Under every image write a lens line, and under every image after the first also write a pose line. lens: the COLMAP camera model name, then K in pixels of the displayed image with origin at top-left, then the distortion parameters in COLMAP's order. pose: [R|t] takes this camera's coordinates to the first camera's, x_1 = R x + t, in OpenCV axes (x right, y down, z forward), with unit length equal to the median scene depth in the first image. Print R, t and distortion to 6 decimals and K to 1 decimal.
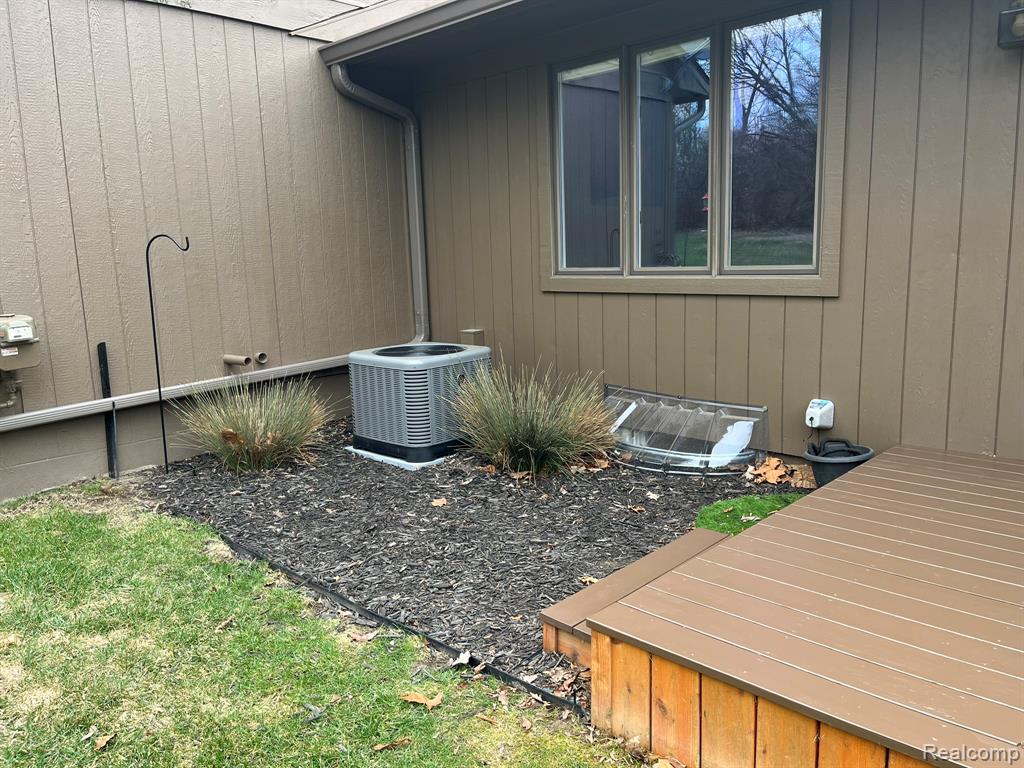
lens RADIAL K [[778.1, 0, 506.0], [0, 778.1, 382.5], [0, 0, 1]] dist [0.075719, -0.113882]
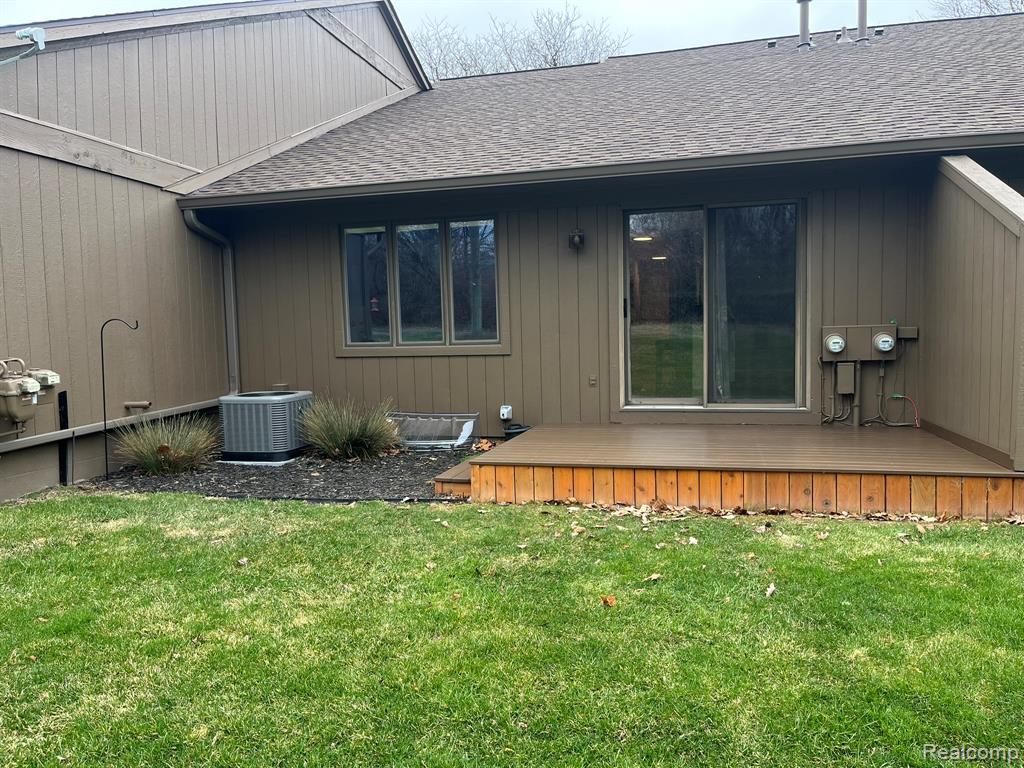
lens RADIAL K [[778.1, 0, 506.0], [0, 778.1, 382.5], [0, 0, 1]] dist [0.075719, -0.113882]
pose [[0.877275, -0.022775, 0.479448, -0.488088], [0.078918, 0.992124, -0.097273, 0.138882], [-0.473456, 0.123172, 0.872163, -0.659033]]
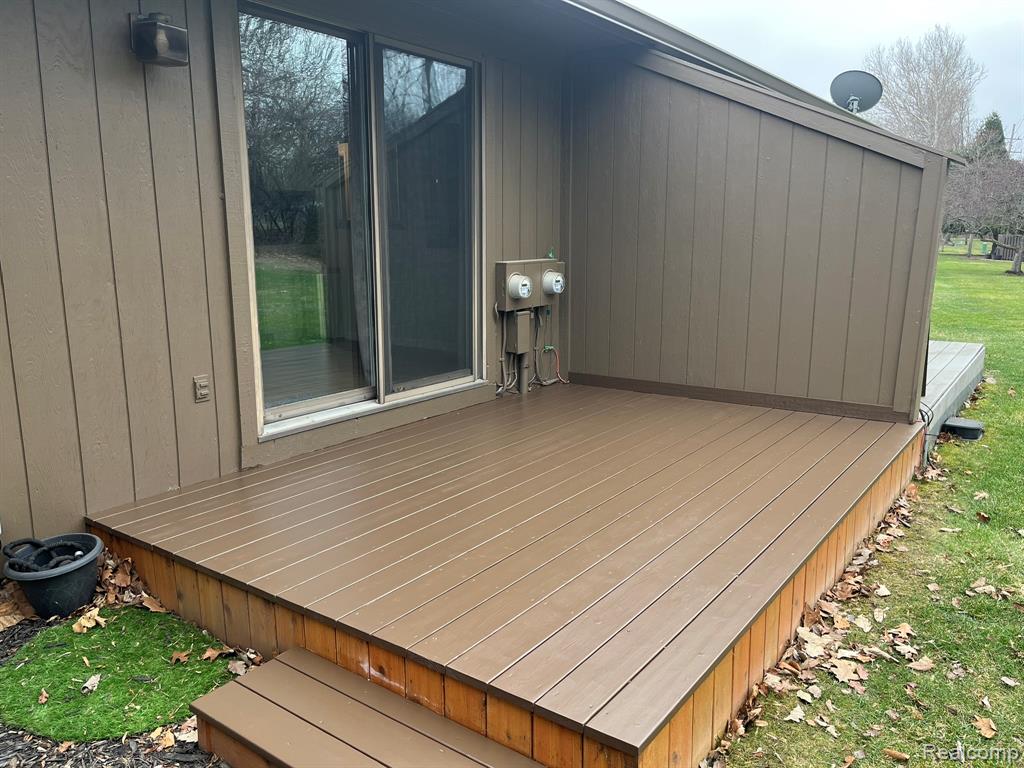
lens RADIAL K [[778.1, 0, 506.0], [0, 778.1, 382.5], [0, 0, 1]] dist [0.075719, -0.113882]
pose [[-0.118984, -0.154685, 0.980773, -0.282770], [0.176291, 0.968804, 0.174184, -0.100246], [-0.977120, 0.193627, -0.088002, 0.517174]]
